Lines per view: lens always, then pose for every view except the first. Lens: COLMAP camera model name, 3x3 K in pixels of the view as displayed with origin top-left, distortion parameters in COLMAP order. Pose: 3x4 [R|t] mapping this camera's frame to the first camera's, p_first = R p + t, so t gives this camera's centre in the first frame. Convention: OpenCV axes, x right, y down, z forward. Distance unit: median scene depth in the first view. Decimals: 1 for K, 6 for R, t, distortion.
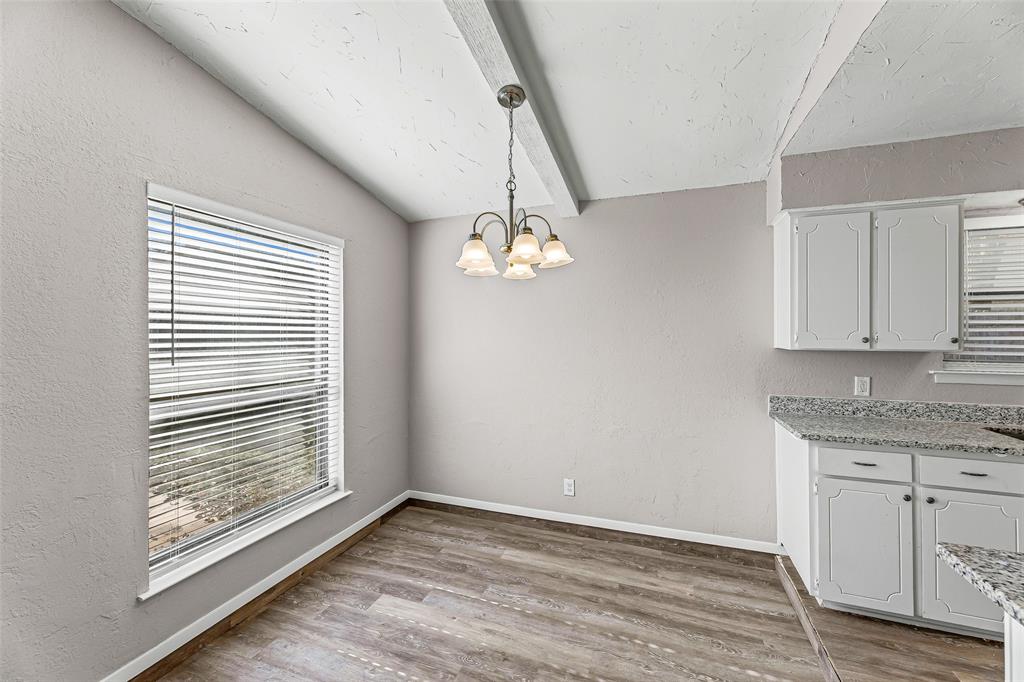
lens RADIAL K [[414.3, 0, 511.9], [0, 414.3, 332.6], [0, 0, 1]] dist [-0.000317, -0.000118]
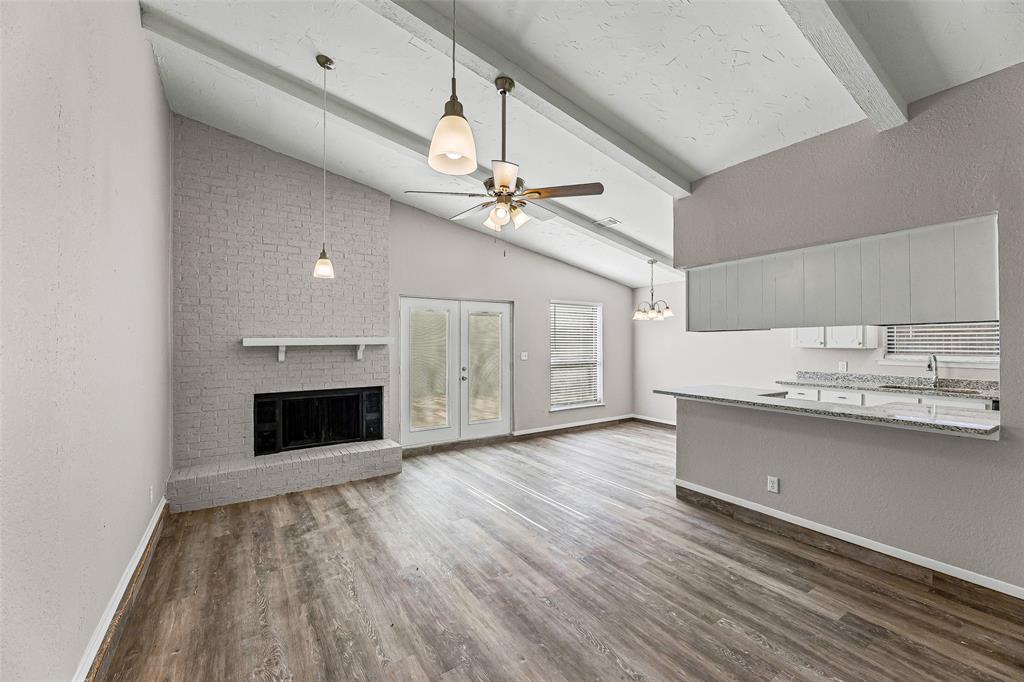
lens RADIAL K [[414.3, 0, 511.7], [0, 414.3, 337.4], [0, 0, 1]] dist [-0.000317, -0.000118]
pose [[0.807553, -0.006131, -0.589763, 0.778920], [0.003409, 0.999978, -0.005728, -0.005431], [0.589785, 0.002615, 0.807556, -1.672023]]
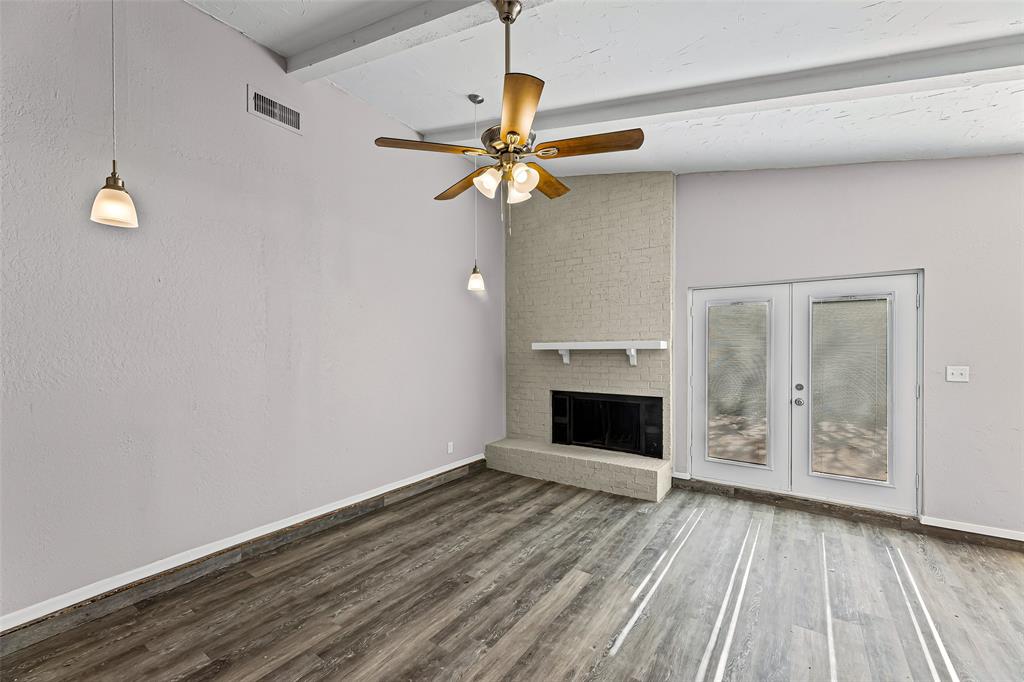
lens RADIAL K [[414.3, 0, 510.5], [0, 414.3, 345.0], [0, 0, 1]] dist [-0.000317, -0.000118]
pose [[-0.252164, 0.001286, -0.967684, 0.929015], [0.009151, 0.999958, -0.001055, -0.005669], [0.967641, -0.009121, -0.252165, -0.513403]]
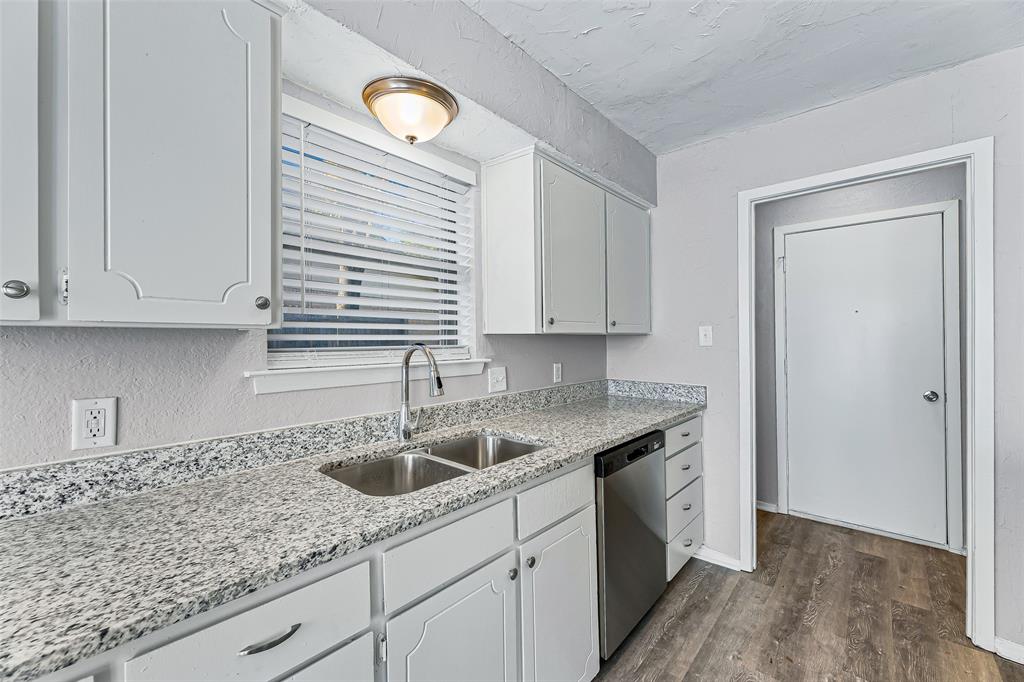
lens RADIAL K [[414.3, 0, 513.3], [0, 414.3, 334.9], [0, 0, 1]] dist [-0.000317, -0.000118]
pose [[0.363229, 0.007342, 0.931671, 0.660836], [-0.004195, 0.999972, -0.006244, 0.049083], [-0.931690, -0.001640, 0.363250, 0.514847]]
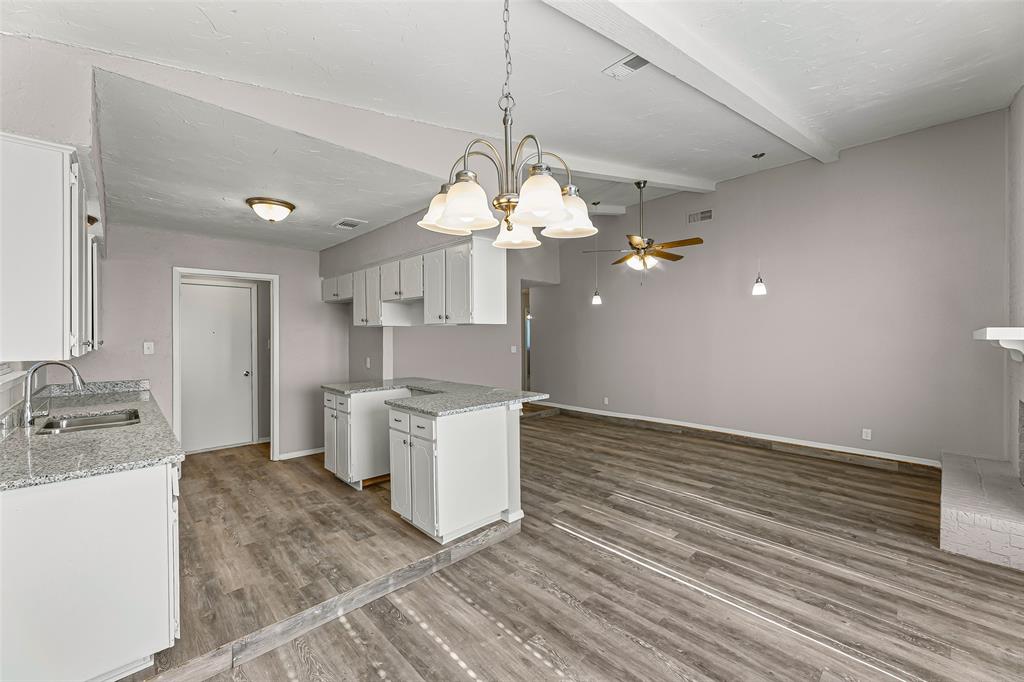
lens RADIAL K [[414.3, 0, 509.3], [0, 414.3, 342.6], [0, 0, 1]] dist [-0.000317, -0.000118]
pose [[-0.896155, -0.002103, 0.443737, -0.233521], [0.002019, 0.999959, 0.008817, 0.009248], [-0.443737, 0.008798, -0.896114, 1.280735]]
